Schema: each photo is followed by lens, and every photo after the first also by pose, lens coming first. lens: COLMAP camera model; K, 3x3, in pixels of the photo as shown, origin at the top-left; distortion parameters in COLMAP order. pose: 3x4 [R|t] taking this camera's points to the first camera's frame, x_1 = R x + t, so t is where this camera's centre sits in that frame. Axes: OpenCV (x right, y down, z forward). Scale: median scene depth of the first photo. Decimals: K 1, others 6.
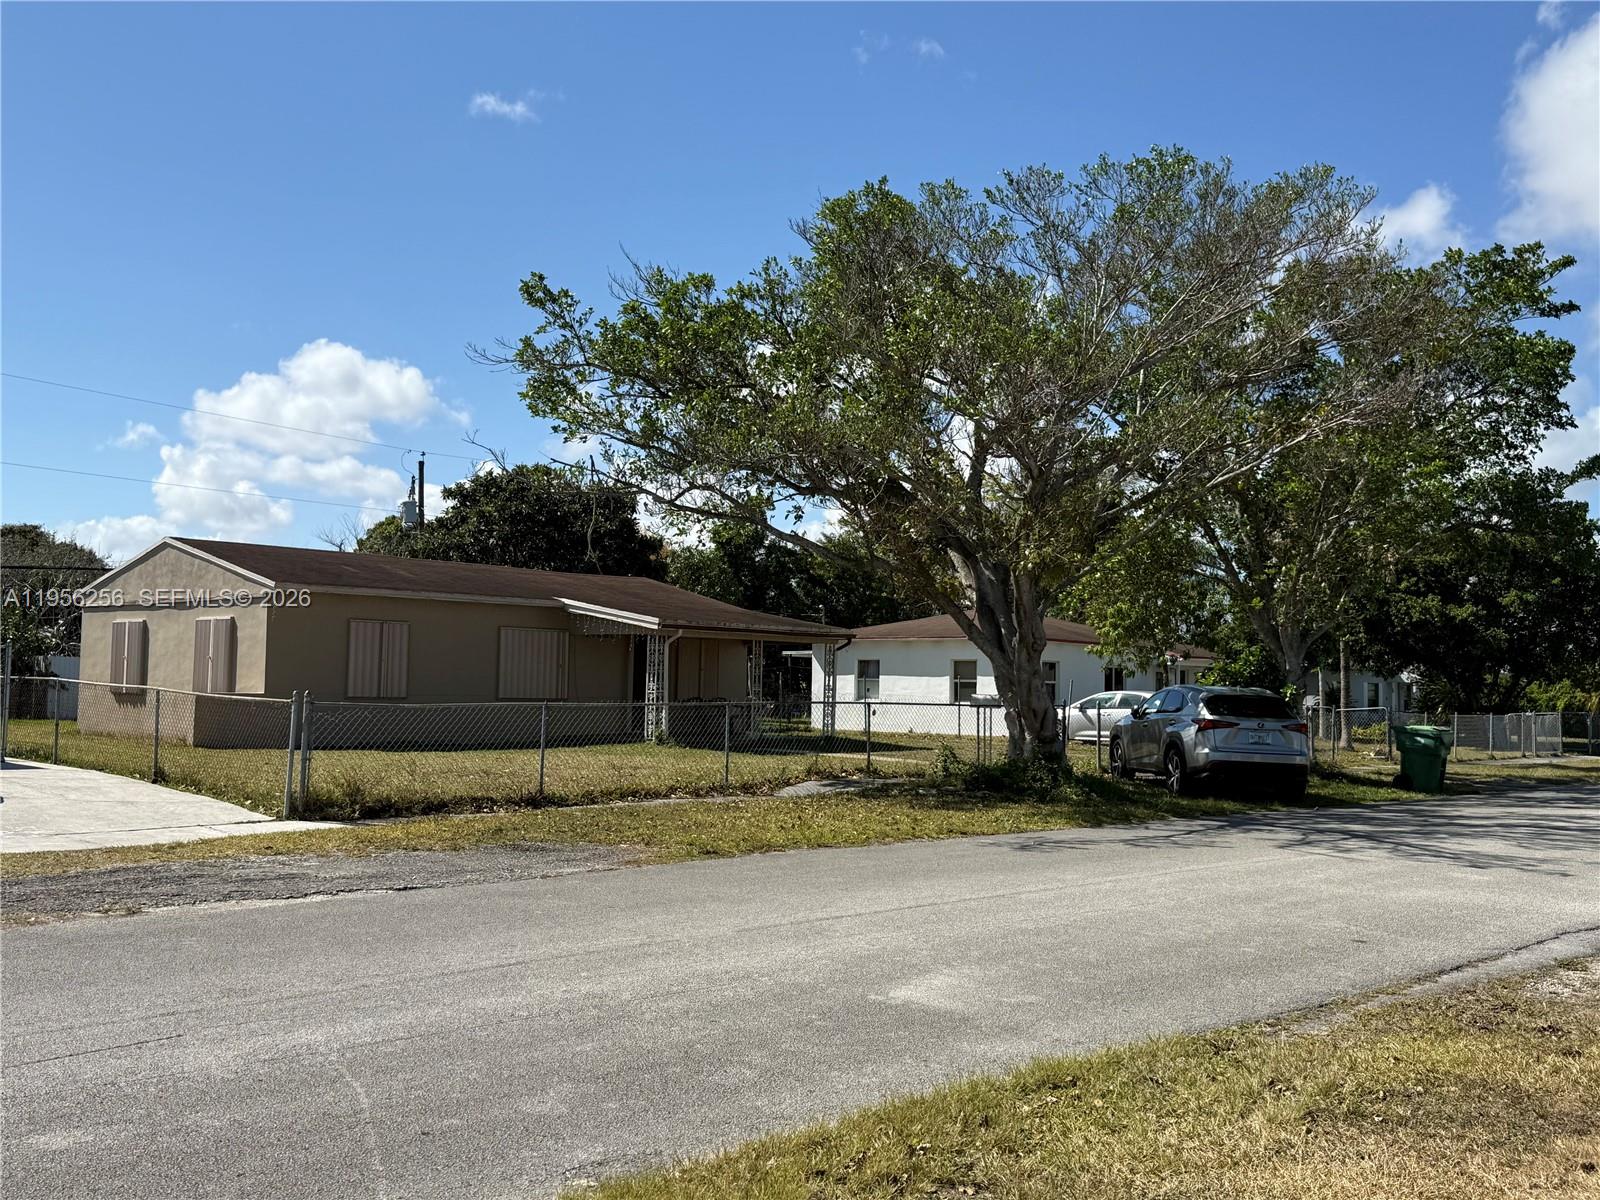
lens RADIAL K [[1575.3, 0, 813.4], [0, 1575.3, 600.4], [0, 0, 1]] dist [0.101830, 0.000000]
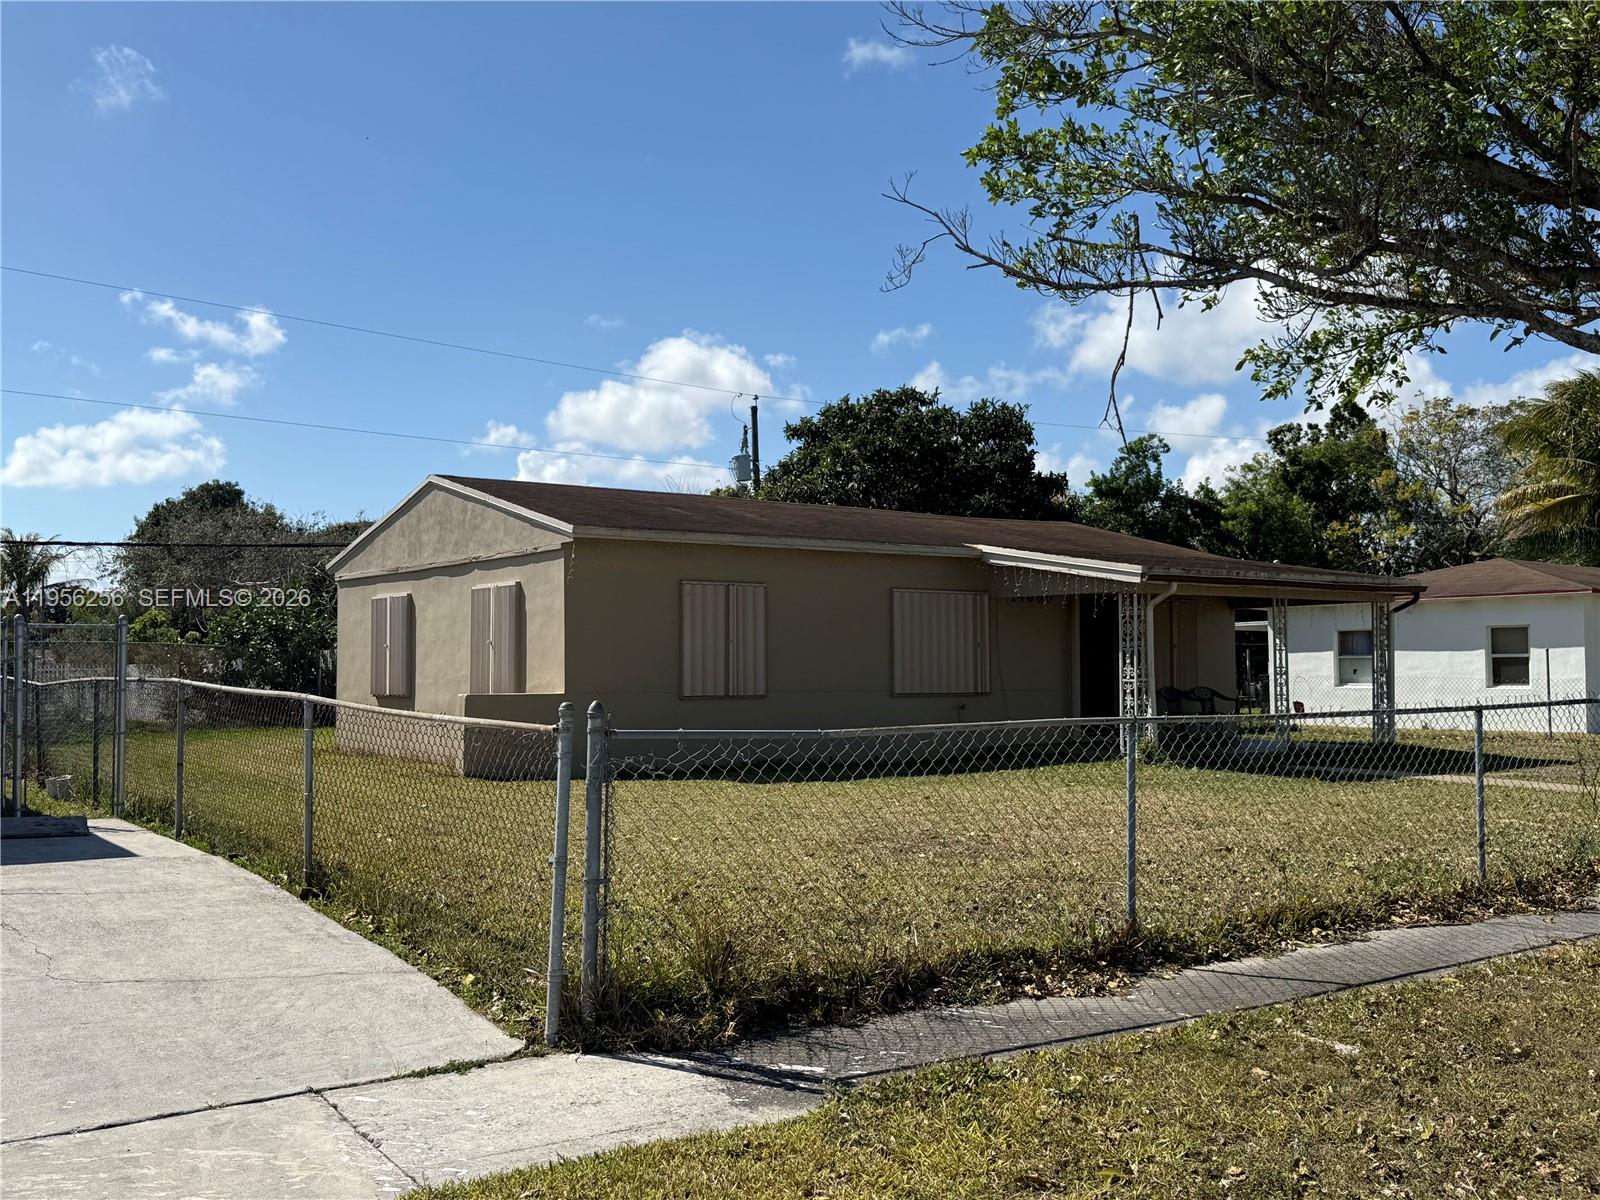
lens RADIAL K [[1575.3, 0, 800.2], [0, 1575.3, 595.4], [0, 0, 1]] dist [0.101830, 0.000000]
pose [[0.978593, -0.031893, -0.203318, -0.102406], [0.033076, 0.999450, 0.002424, 0.017141], [0.203129, -0.009097, 0.979110, 0.341278]]
